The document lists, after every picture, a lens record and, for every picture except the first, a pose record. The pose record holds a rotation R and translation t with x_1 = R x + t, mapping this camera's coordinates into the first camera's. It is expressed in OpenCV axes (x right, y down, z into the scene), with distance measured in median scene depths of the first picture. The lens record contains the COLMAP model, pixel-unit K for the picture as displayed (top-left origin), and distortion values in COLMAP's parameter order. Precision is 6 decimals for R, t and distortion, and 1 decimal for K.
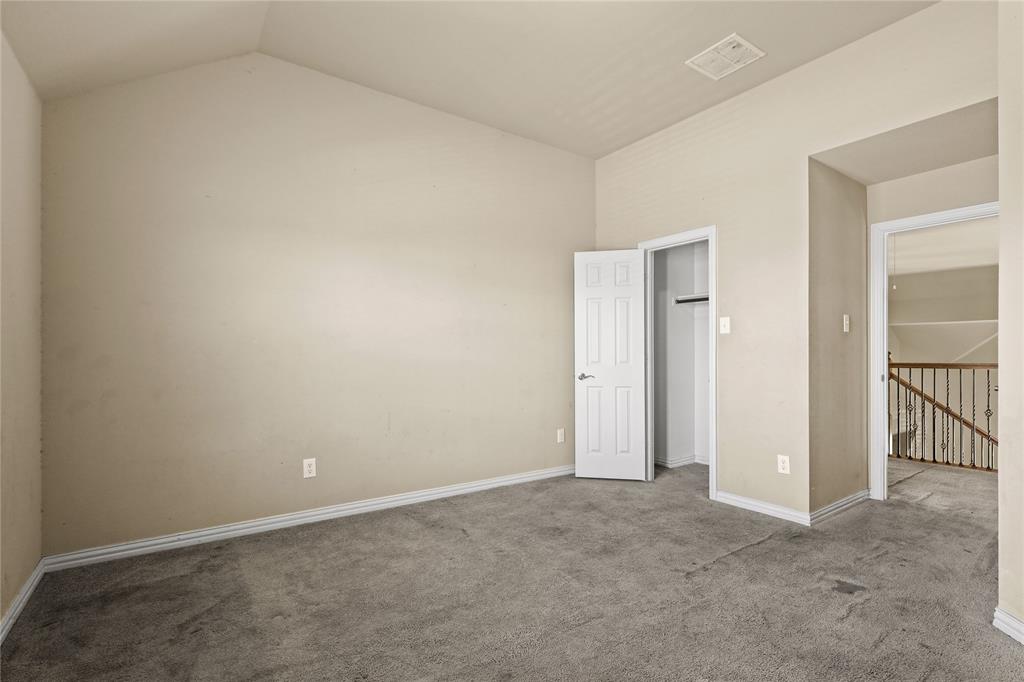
lens RADIAL K [[478.3, 0, 512.0], [0, 478.3, 341.0], [0, 0, 1]] dist [-0.012489, 0.000533]
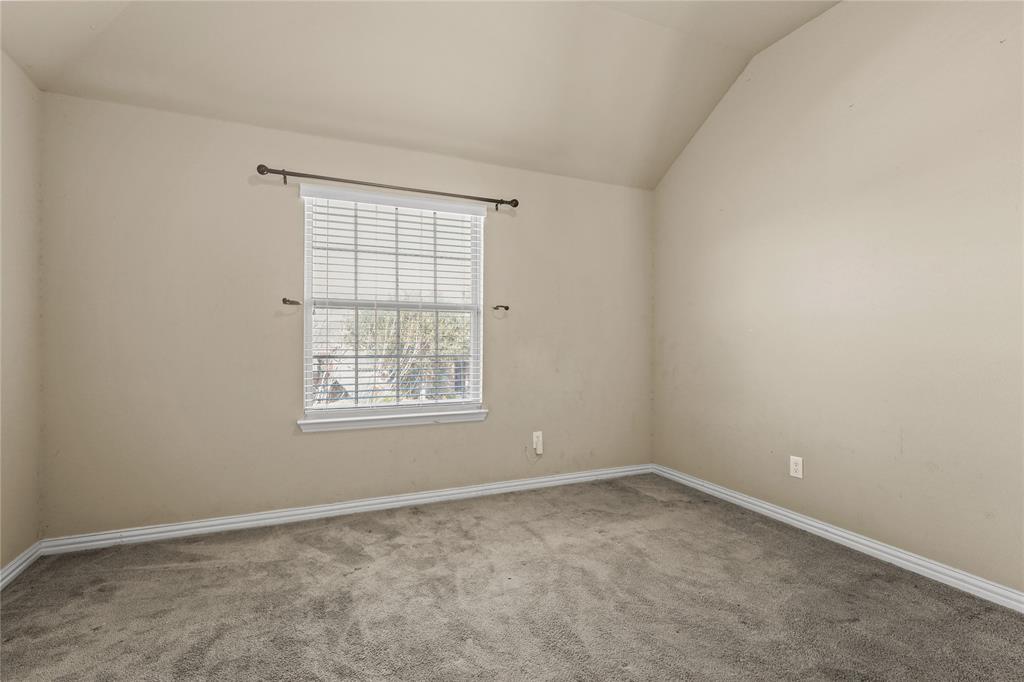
lens RADIAL K [[478.3, 0, 512.0], [0, 478.3, 341.0], [0, 0, 1]] dist [-0.012489, 0.000533]
pose [[-0.178808, 0.003599, -0.983877, 0.708768], [0.012861, 0.999916, 0.001321, 0.021360], [0.983800, -0.012417, -0.178839, 0.785752]]
